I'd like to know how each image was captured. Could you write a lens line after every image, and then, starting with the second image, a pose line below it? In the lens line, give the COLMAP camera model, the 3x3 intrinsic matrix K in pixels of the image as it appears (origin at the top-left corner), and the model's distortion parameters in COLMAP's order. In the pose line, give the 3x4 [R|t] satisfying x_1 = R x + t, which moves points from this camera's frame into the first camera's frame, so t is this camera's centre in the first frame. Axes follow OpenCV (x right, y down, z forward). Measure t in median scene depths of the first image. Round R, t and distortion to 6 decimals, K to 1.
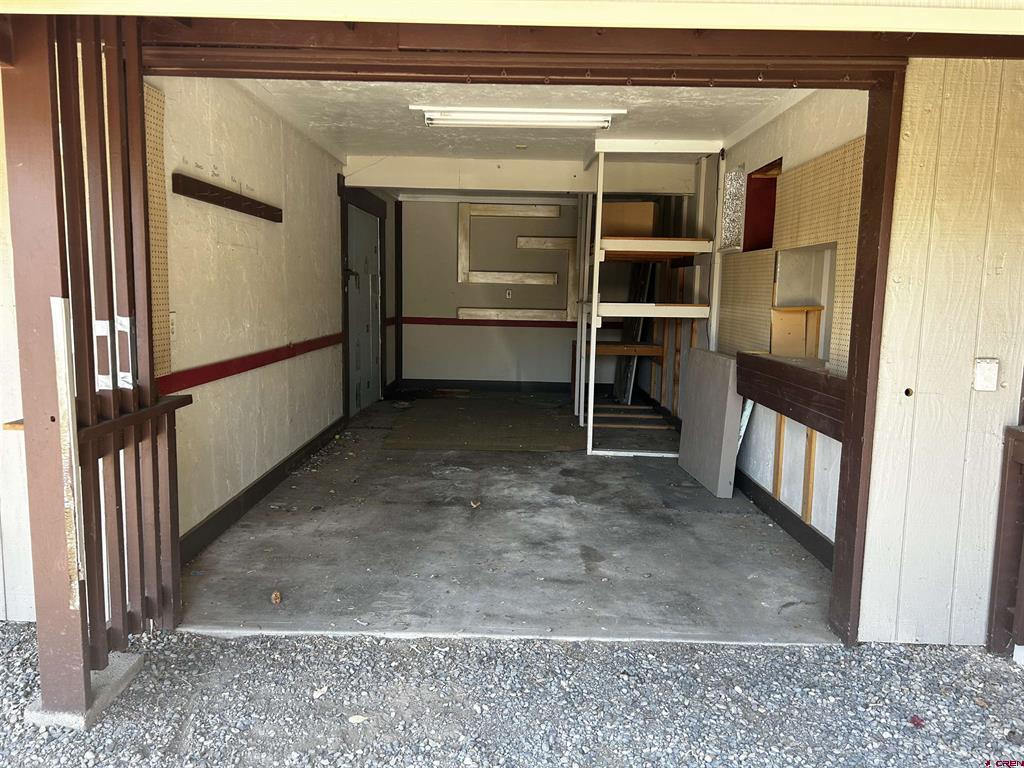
lens RADIAL K [[763.9, 0, 507.0], [0, 763.9, 386.3], [0, 0, 1]] dist [0.110986, -0.127872]
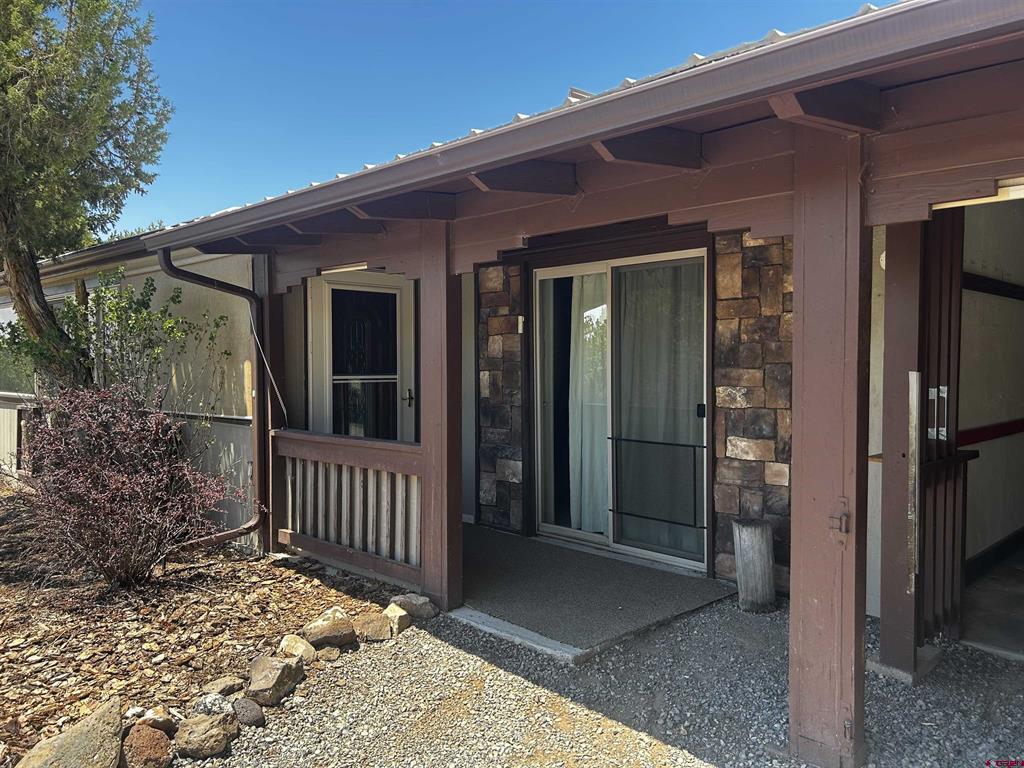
lens RADIAL K [[763.9, 0, 507.0], [0, 763.9, 386.3], [0, 0, 1]] dist [0.110986, -0.127872]
pose [[0.702812, 0.007021, -0.711341, -0.061639], [-0.076137, 0.994950, -0.065404, 0.055253], [0.707290, 0.100126, 0.699797, -0.462393]]
